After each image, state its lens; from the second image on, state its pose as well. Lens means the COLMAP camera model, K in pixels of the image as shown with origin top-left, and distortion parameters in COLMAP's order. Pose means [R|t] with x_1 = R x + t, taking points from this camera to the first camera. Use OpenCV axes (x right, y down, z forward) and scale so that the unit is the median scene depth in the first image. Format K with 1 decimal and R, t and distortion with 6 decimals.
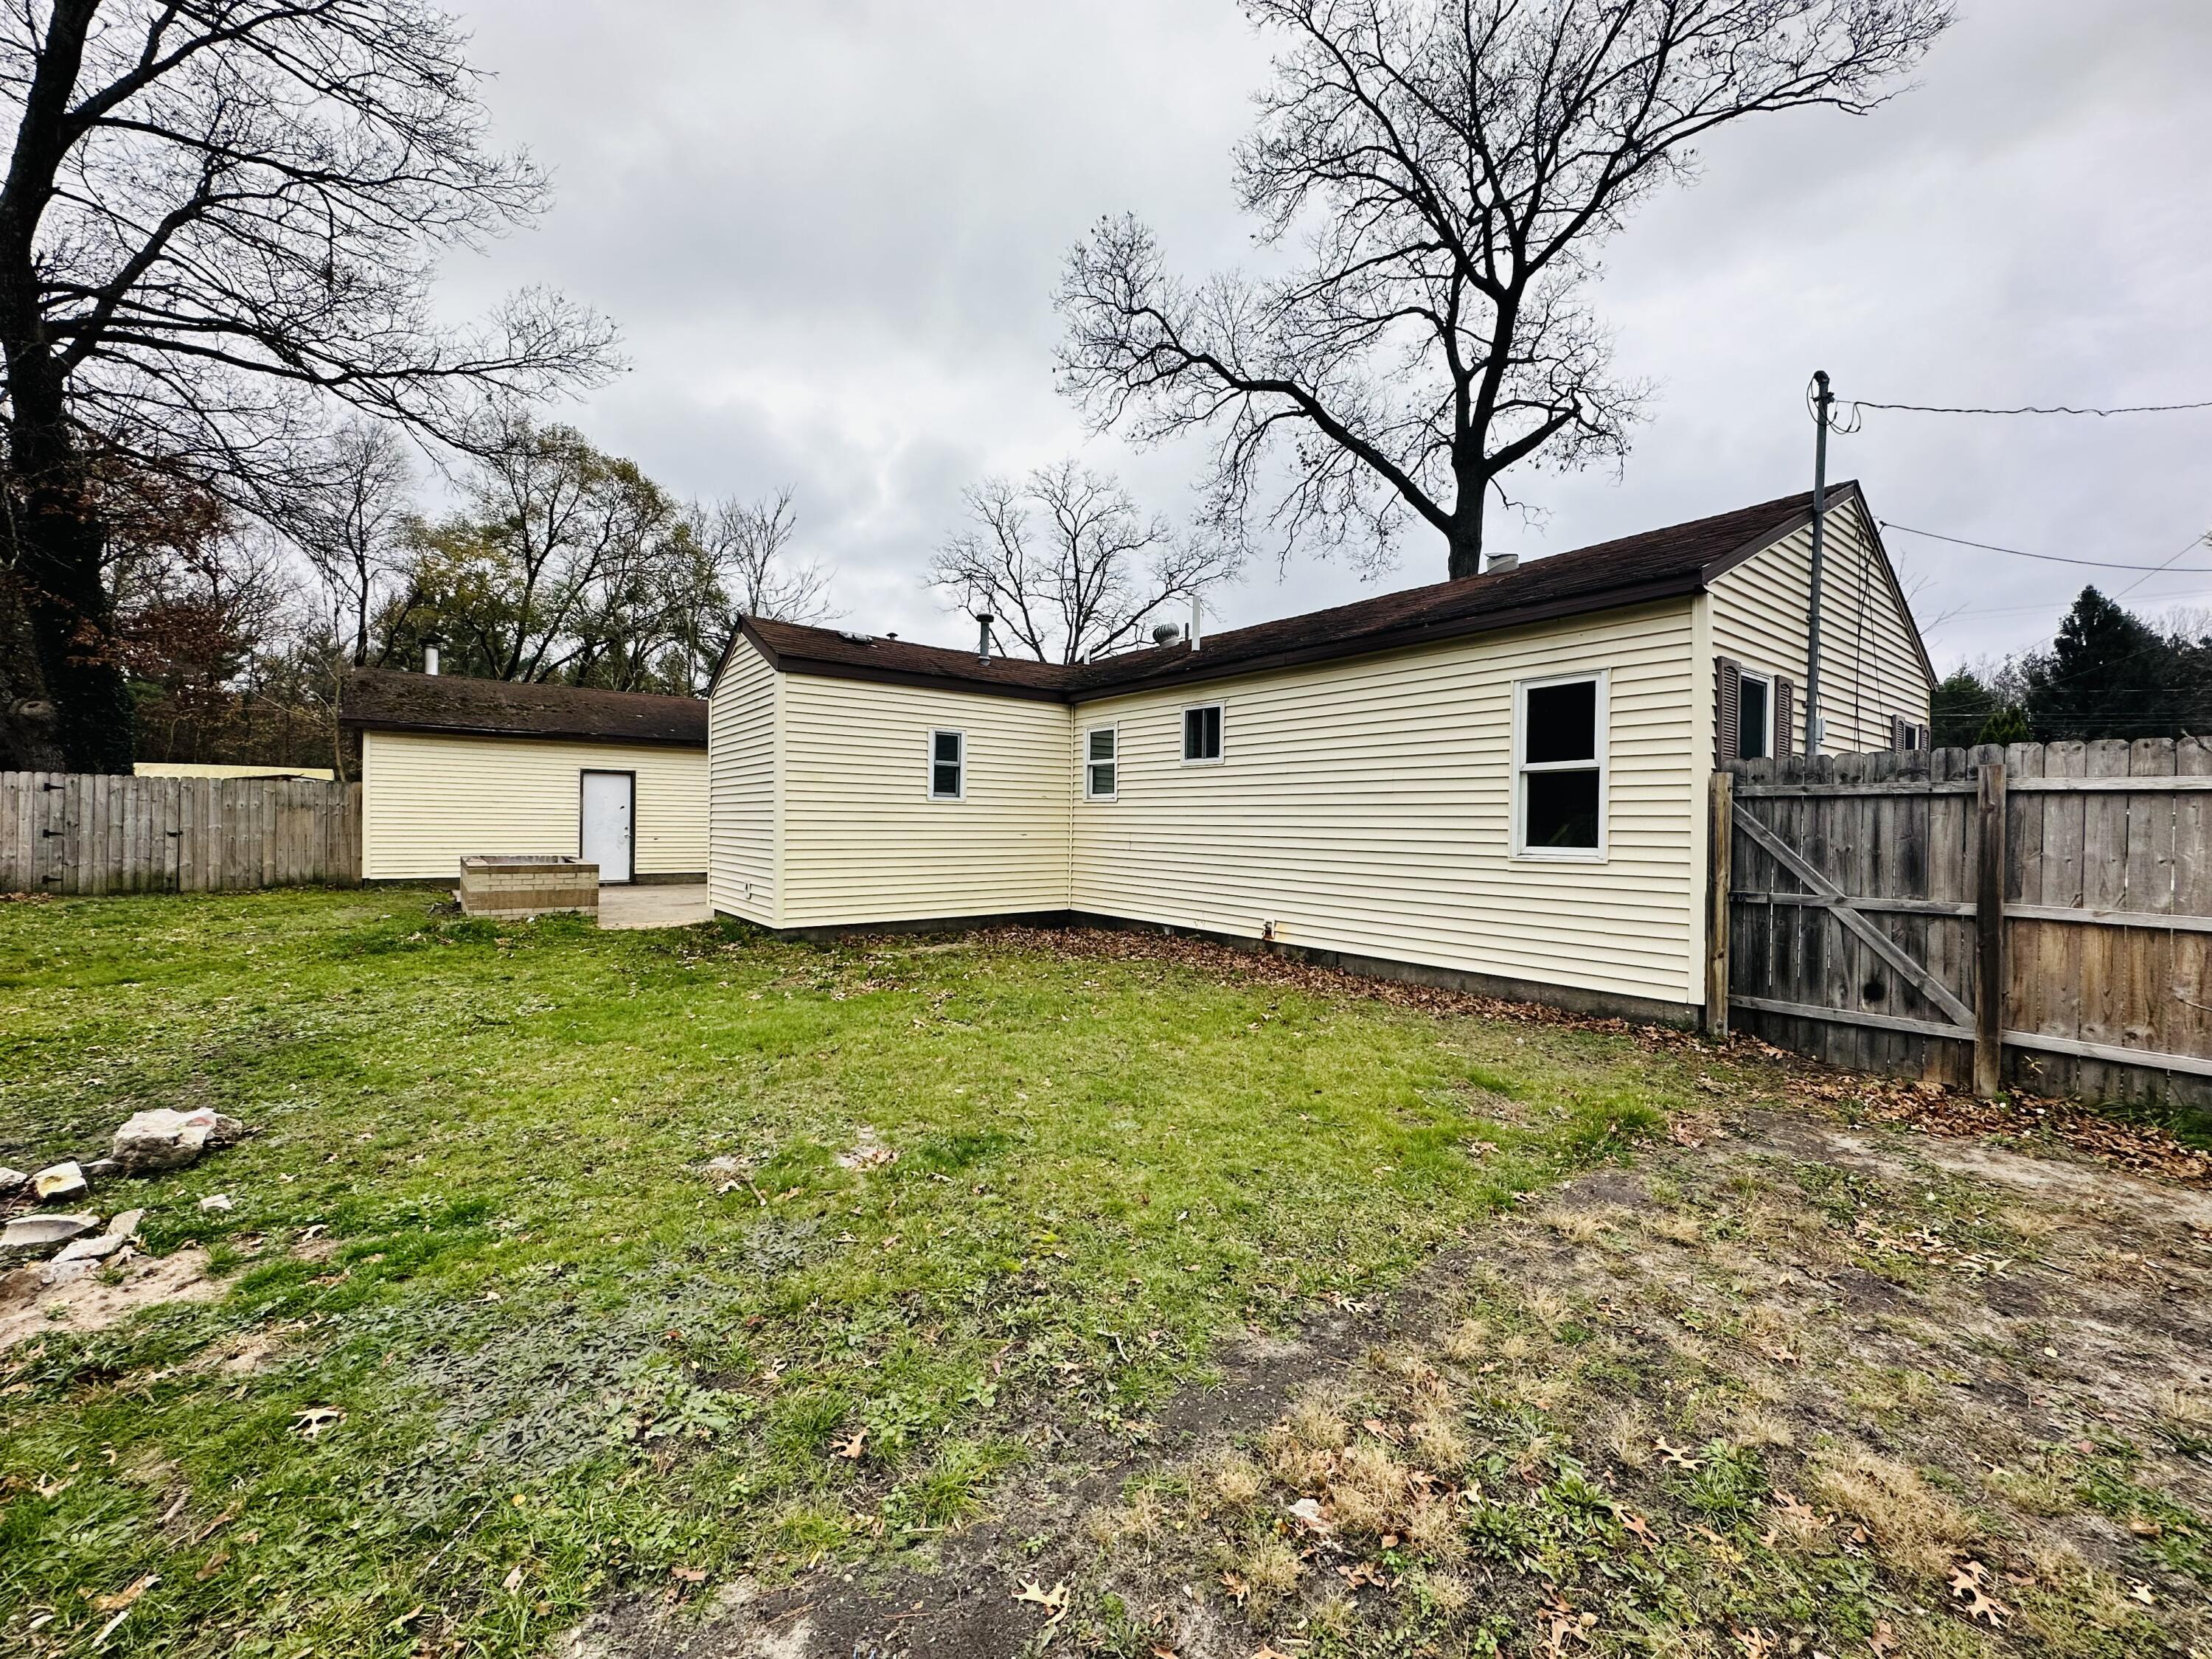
lens RADIAL K [[888.4, 0, 1108.7], [0, 888.4, 829.3], [0, 0, 1]] dist [0.000654, 0.000067]
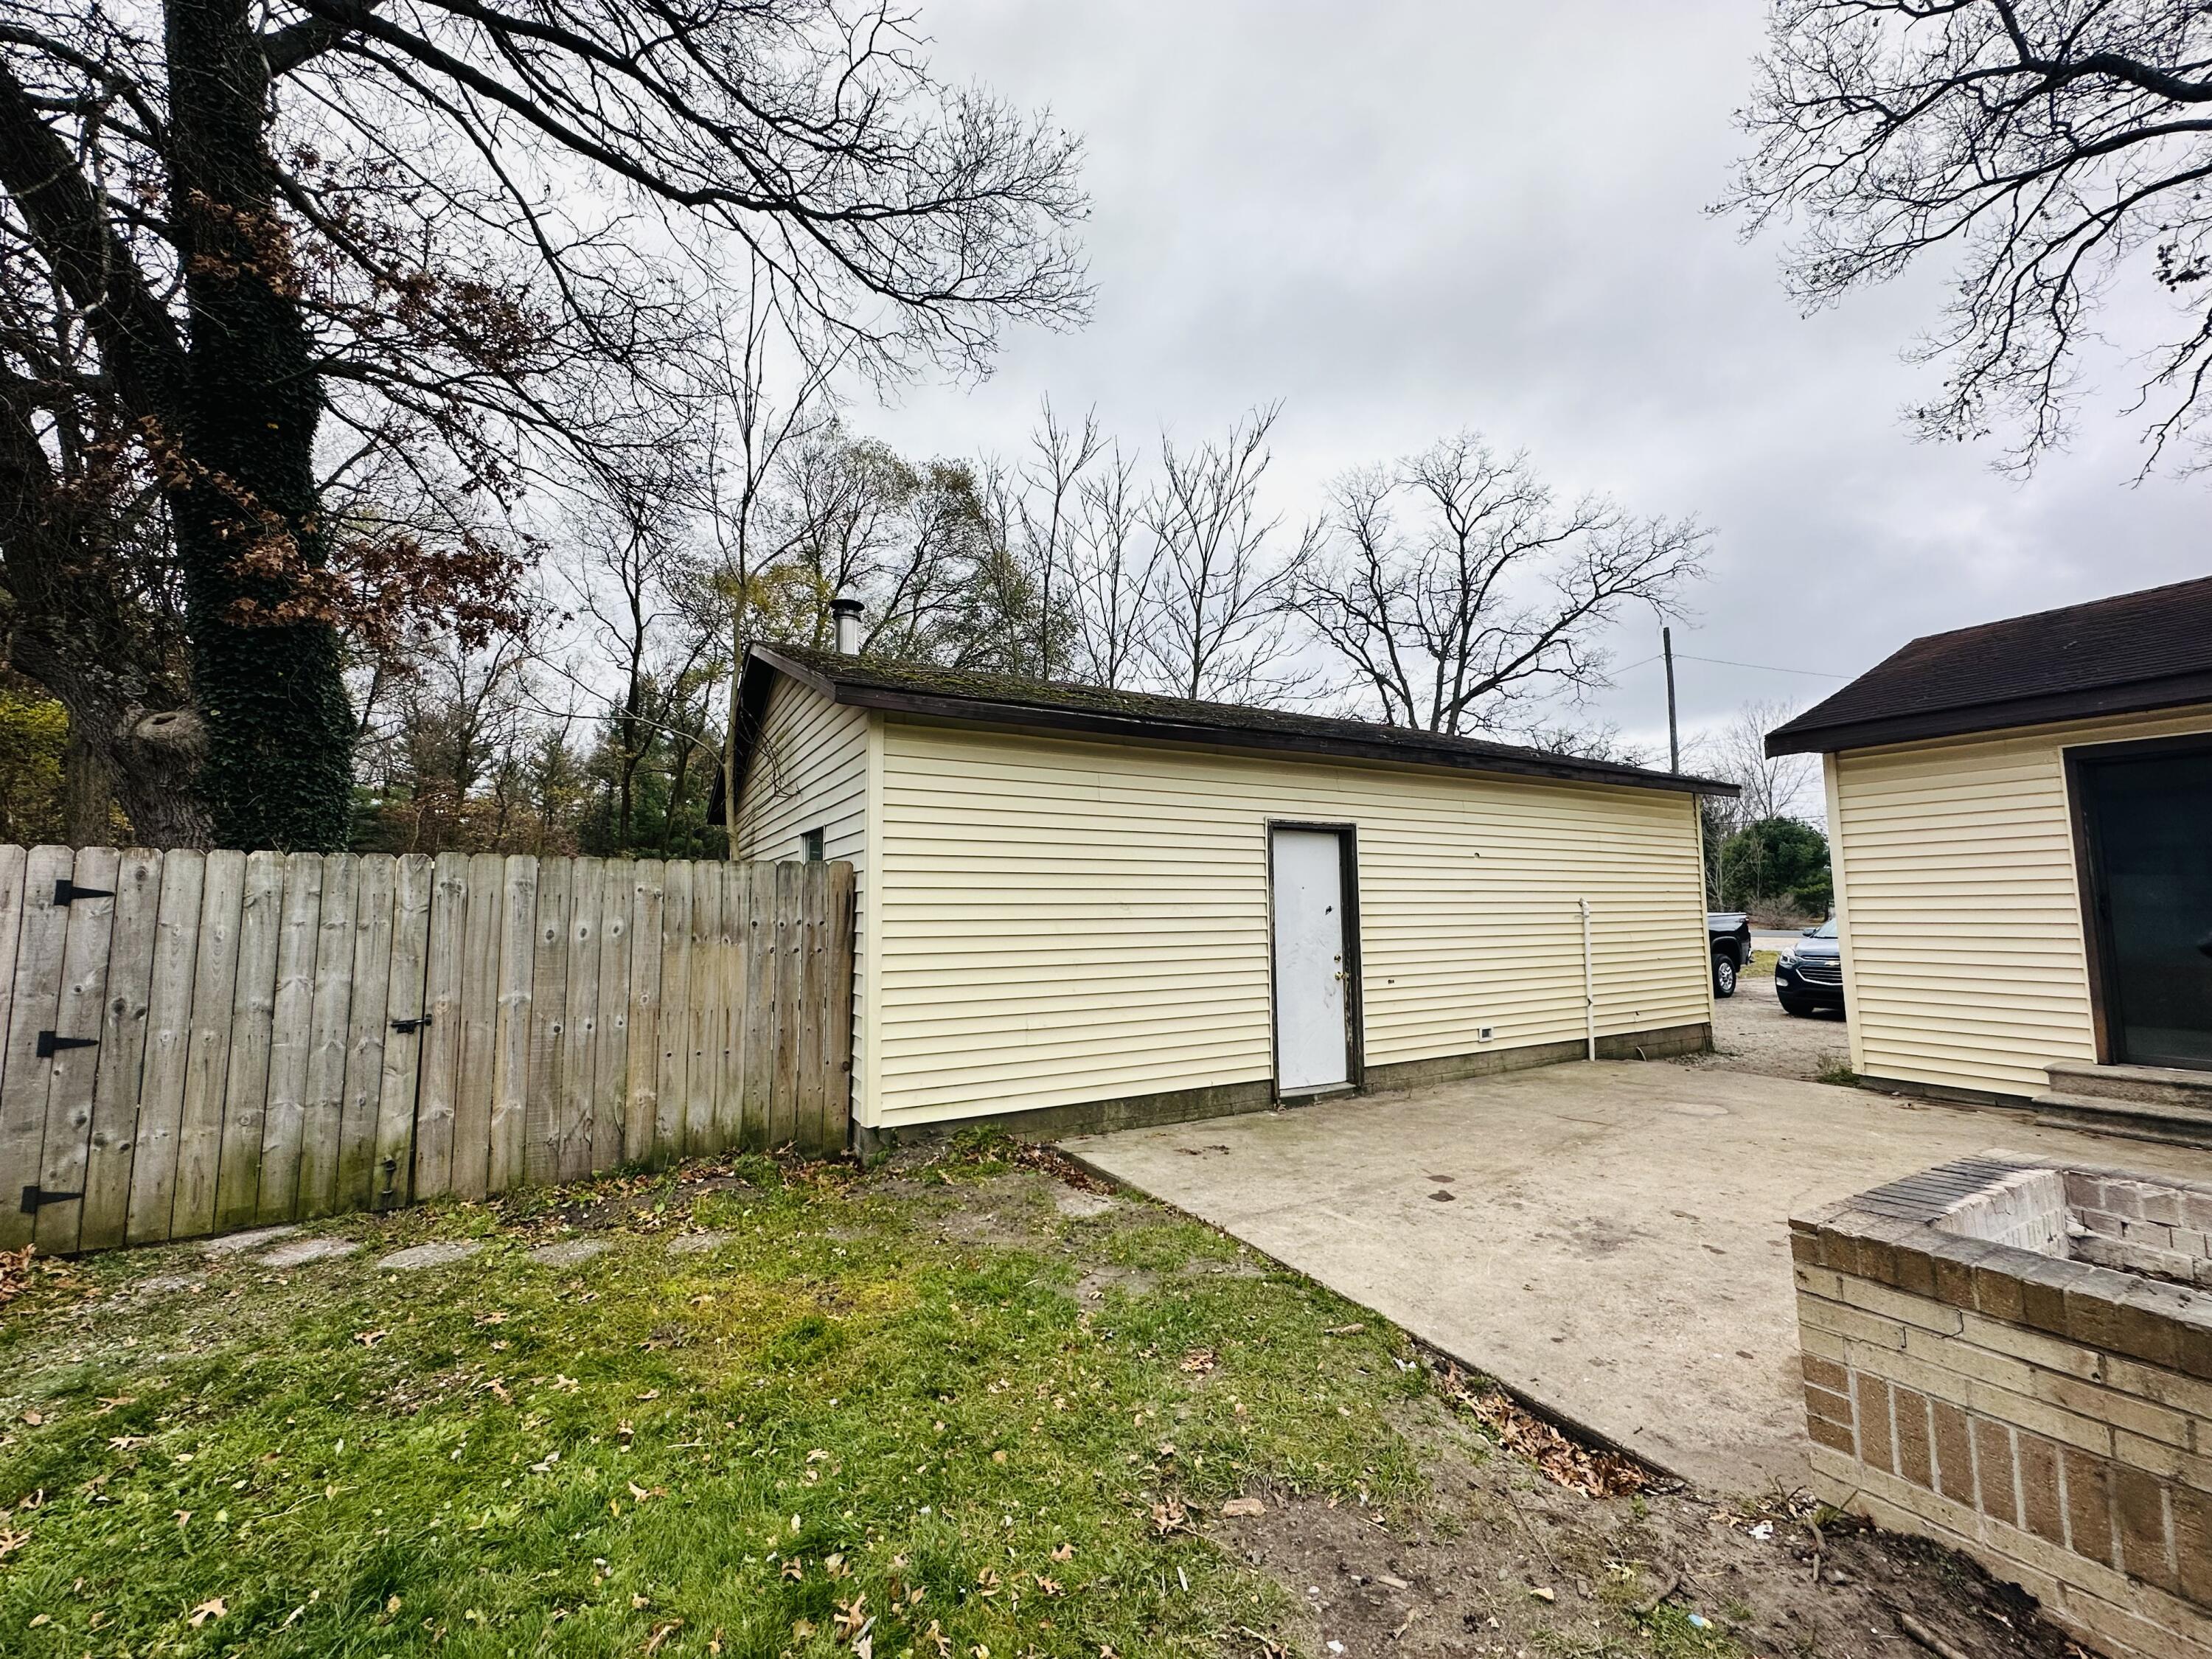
lens RADIAL K [[888.4, 0, 1104.2], [0, 888.4, 826.0], [0, 0, 1]] dist [0.000654, 0.000067]
pose [[0.988225, -0.036230, -0.148657, -0.682792], [0.020944, 0.994447, -0.103131, -0.026850], [0.151568, 0.098803, 0.983496, 0.648214]]
